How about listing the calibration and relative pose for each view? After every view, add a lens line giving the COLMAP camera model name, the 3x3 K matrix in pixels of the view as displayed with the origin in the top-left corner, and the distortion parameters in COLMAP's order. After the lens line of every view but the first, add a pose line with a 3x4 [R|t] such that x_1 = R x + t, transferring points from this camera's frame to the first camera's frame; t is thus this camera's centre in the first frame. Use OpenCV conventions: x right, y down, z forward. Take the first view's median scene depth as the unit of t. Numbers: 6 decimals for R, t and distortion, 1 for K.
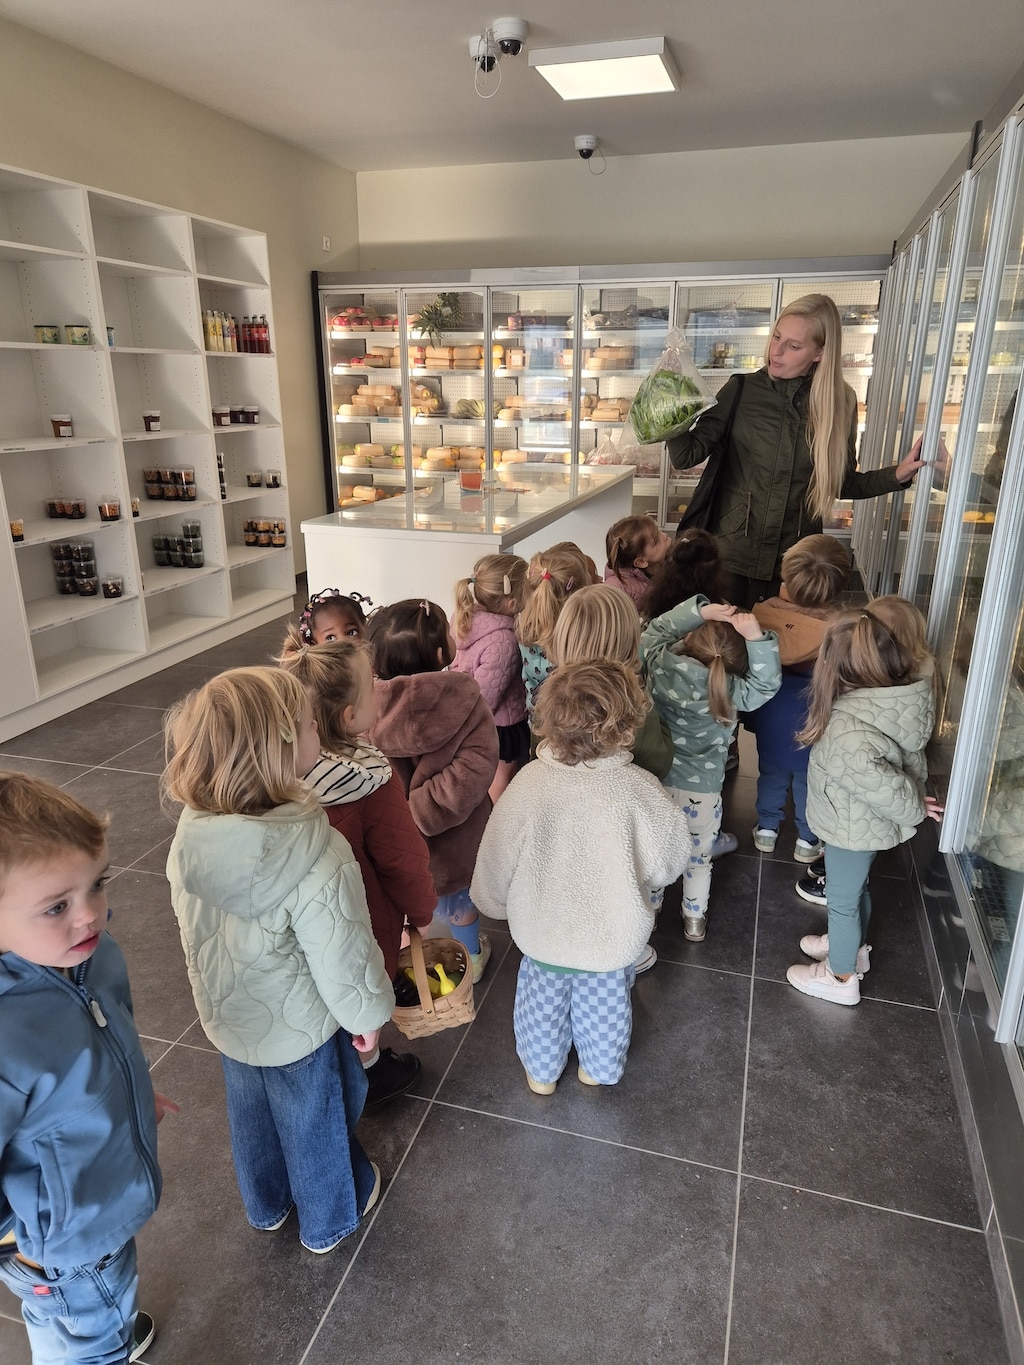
lens RADIAL K [[944.6, 0, 512.0], [0, 944.6, 682.5], [0, 0, 1]] dist [0.139078, -0.144396]
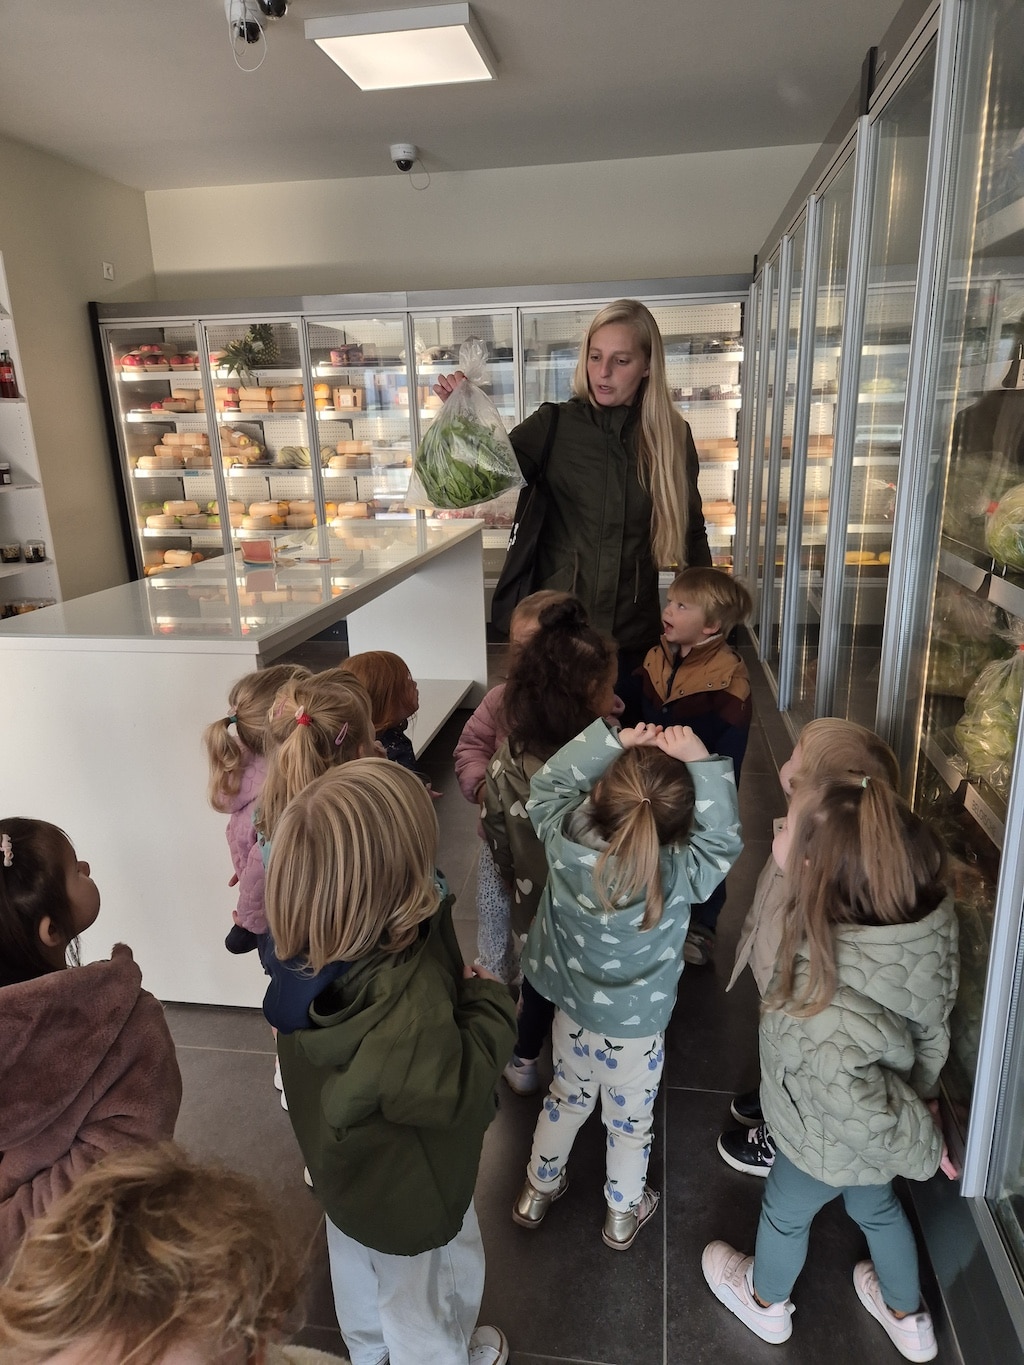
lens RADIAL K [[944.6, 0, 512.0], [0, 944.6, 682.5], [0, 0, 1]] dist [0.139078, -0.144396]
pose [[0.990706, -0.064436, 0.119793, 0.033282], [0.069468, 0.996848, -0.038317, -0.037672], [-0.116946, 0.046283, 0.992059, 0.131151]]
